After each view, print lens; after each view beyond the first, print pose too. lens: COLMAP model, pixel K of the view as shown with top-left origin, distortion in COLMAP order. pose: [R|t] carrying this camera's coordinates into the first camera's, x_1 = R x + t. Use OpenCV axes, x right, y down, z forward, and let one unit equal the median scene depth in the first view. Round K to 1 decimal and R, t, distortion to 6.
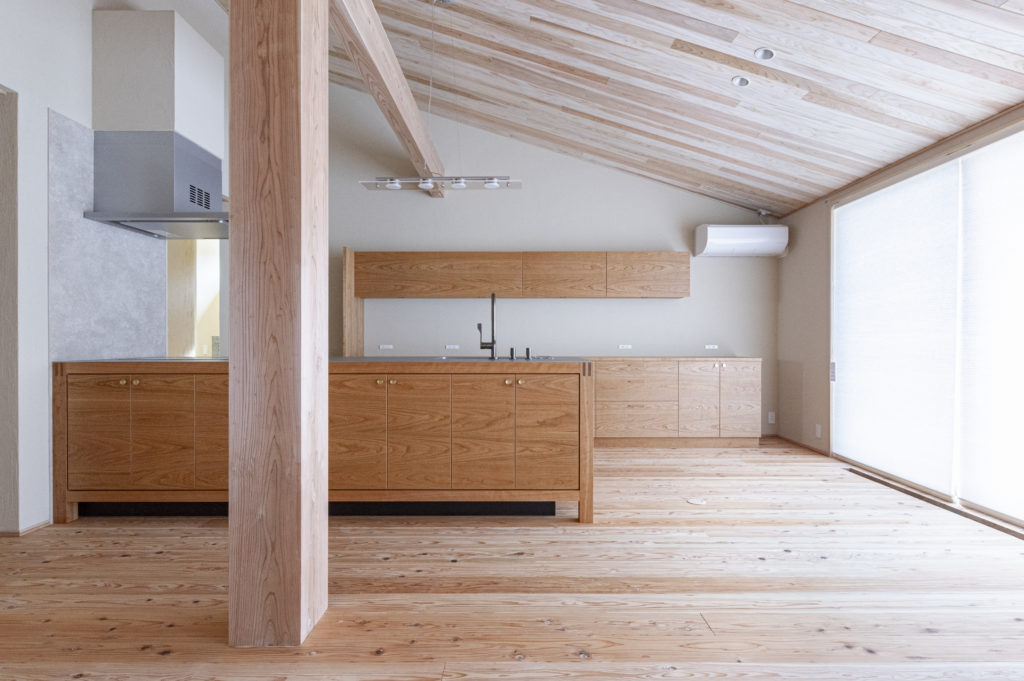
lens RADIAL K [[523.7, 0, 512.0], [0, 523.7, 340.5], [0, 0, 1]] dist [-0.001804, 0.000389]
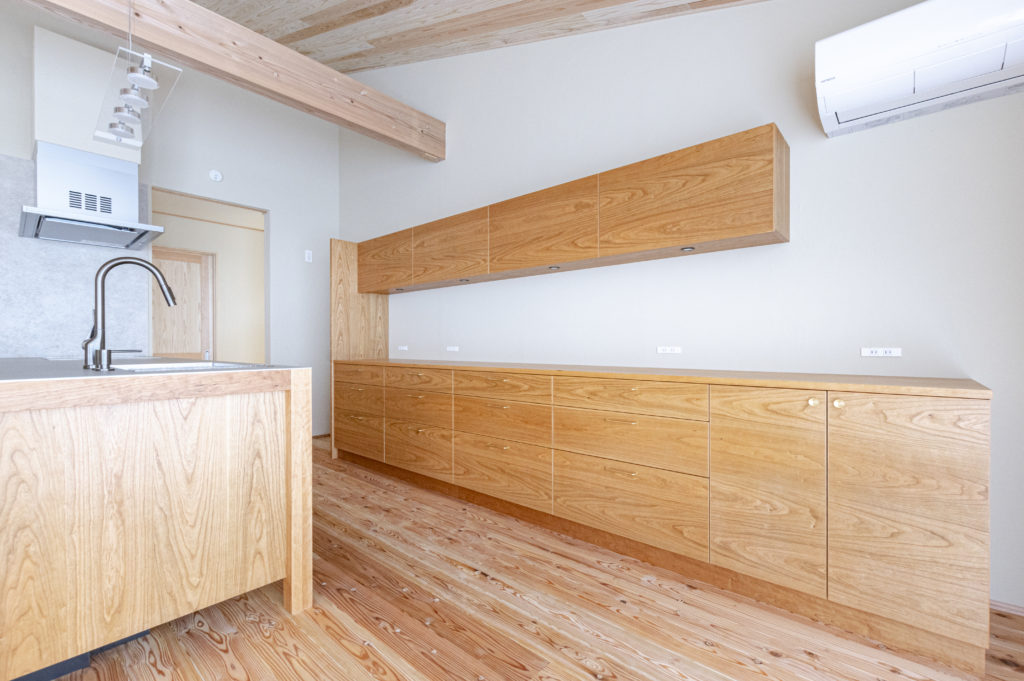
lens RADIAL K [[451.0, 0, 512.5], [0, 451.0, 344.9], [0, 0, 1]] dist [0.000298, -0.000545]
pose [[0.752612, -0.000908, -0.658463, 0.681923], [0.003080, 0.999993, 0.002141, 0.009435], [0.658457, -0.003639, 0.752610, 0.963107]]
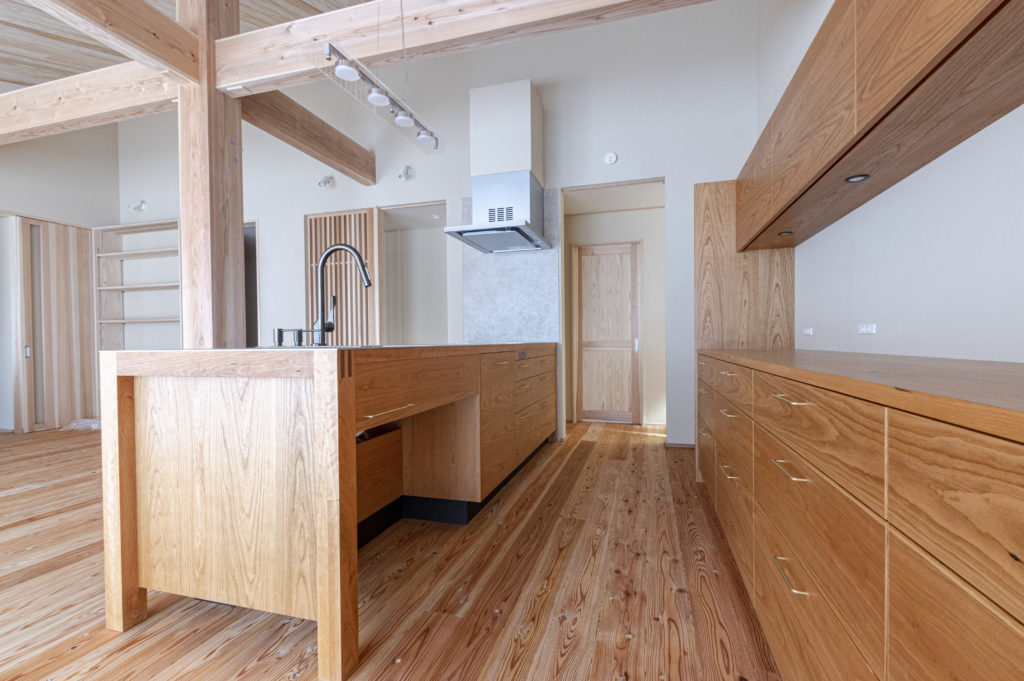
lens RADIAL K [[446.9, 0, 511.6], [0, 446.9, 343.9], [0, 0, 1]] dist [0.002397, -0.000400]
pose [[-0.270155, 0.009924, -0.962766, 0.472195], [0.010837, 0.999915, 0.007266, 0.031302], [0.962756, -0.008470, -0.270239, 1.449986]]
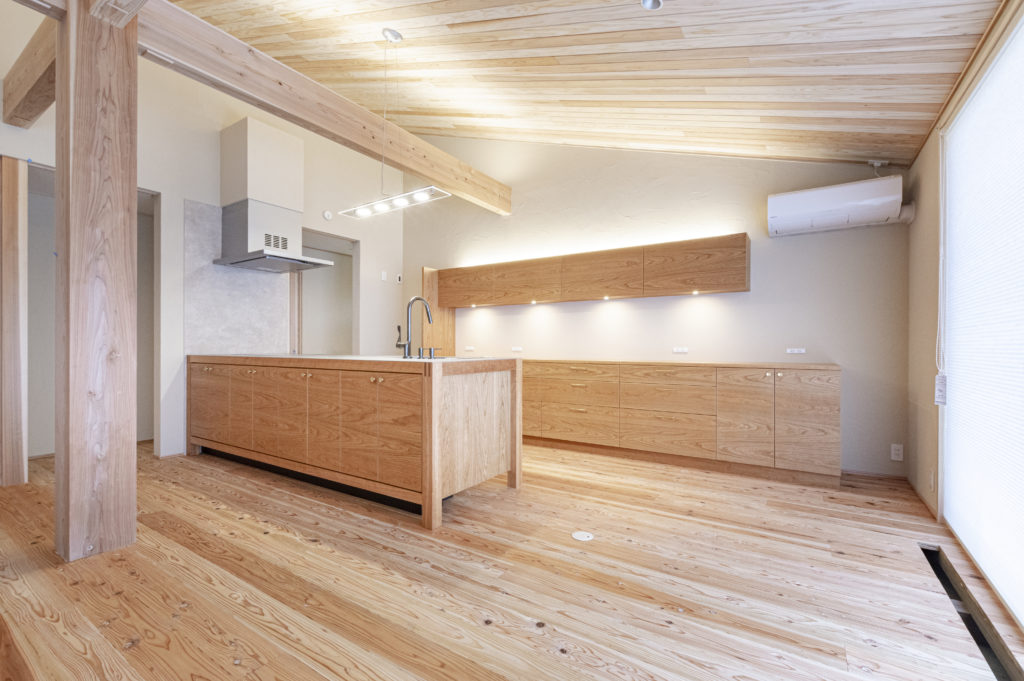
lens RADIAL K [[446.9, 0, 511.6], [0, 446.9, 343.9], [0, 0, 1]] dist [0.002397, -0.000400]
pose [[0.837981, -0.000742, -0.545700, 0.671104], [-0.001870, 0.999989, -0.004232, 0.009748], [0.545697, 0.004567, 0.837970, 0.364358]]
